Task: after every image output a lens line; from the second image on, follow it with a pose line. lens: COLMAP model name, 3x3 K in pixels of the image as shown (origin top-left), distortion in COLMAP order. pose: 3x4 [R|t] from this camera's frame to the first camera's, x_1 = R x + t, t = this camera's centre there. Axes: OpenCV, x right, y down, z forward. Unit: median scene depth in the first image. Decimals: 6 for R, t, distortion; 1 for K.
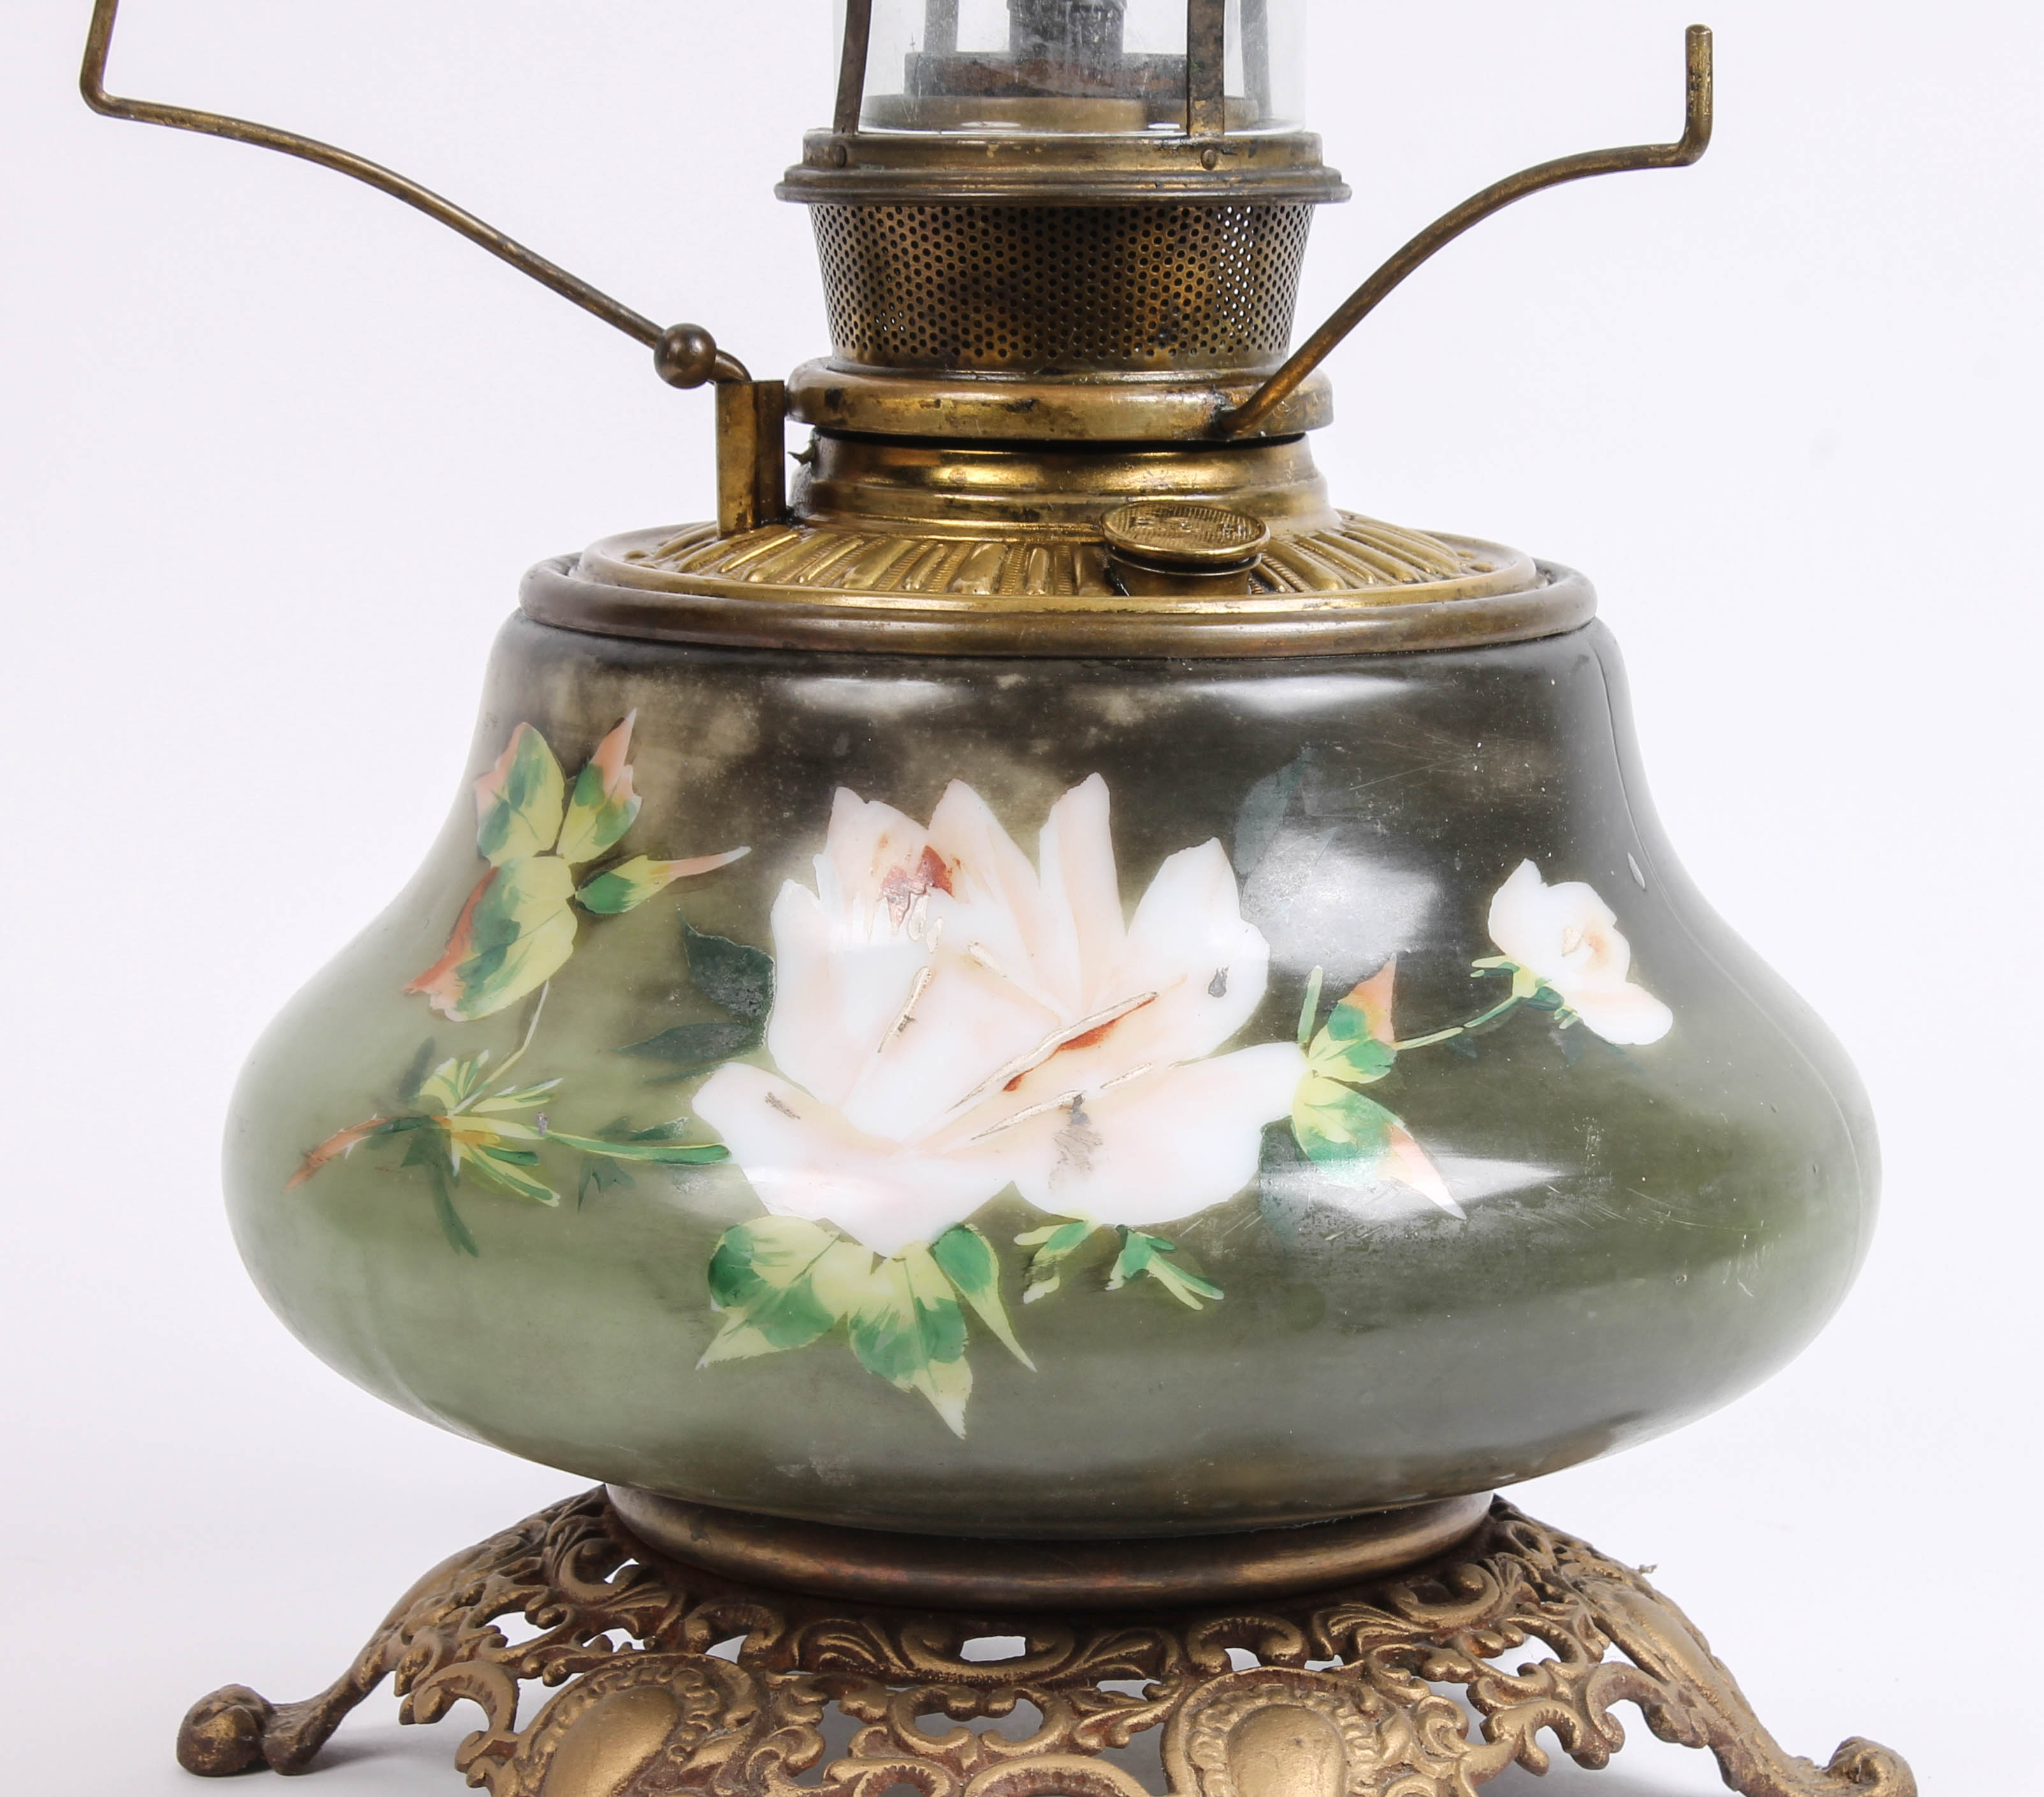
lens RADIAL K [[6686.2, 0, 1072.5], [0, 6686.2, 887.3], [0, 0, 1]] dist [0.100638, 0.000000]
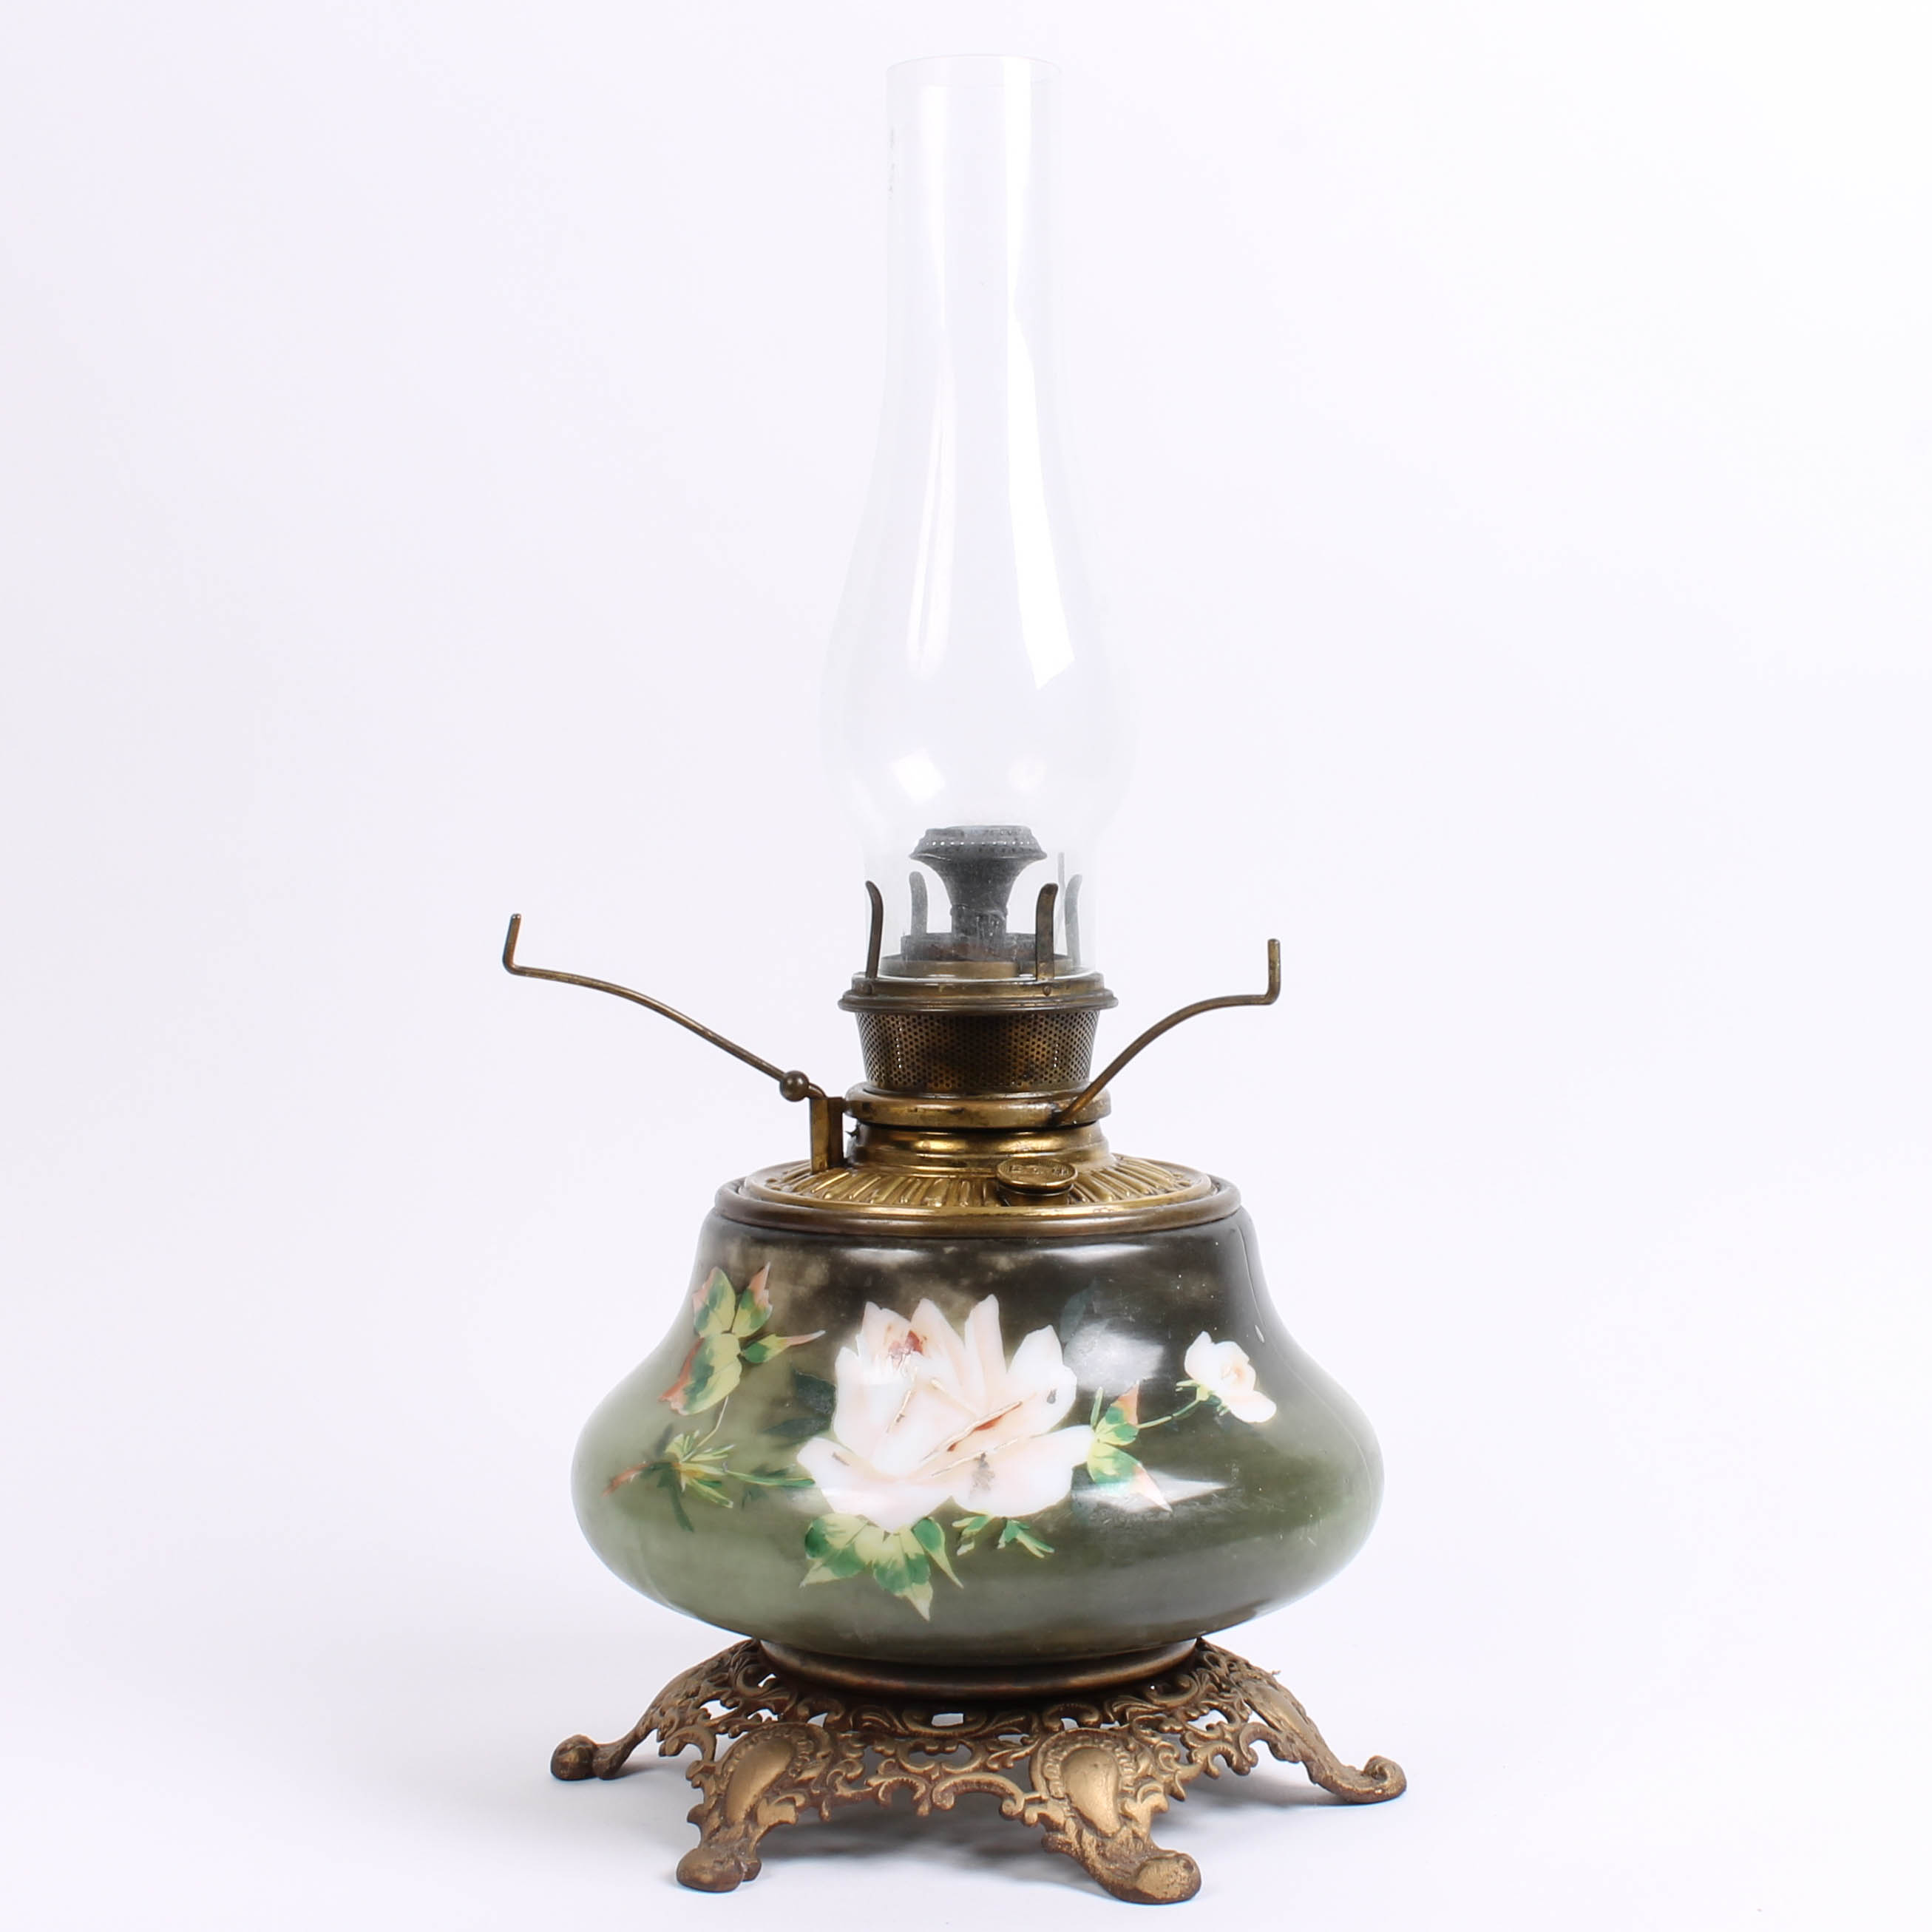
lens RADIAL K [[3694.9, 0, 1013.4], [0, 3694.9, 968.0], [0, 0, 1]] dist [-0.109464, 0.000000]
pose [[0.999930, -0.009285, -0.007352, 0.018760], [0.008699, 0.997070, -0.075992, -0.029883], [0.008036, 0.075923, 0.997081, -0.137433]]
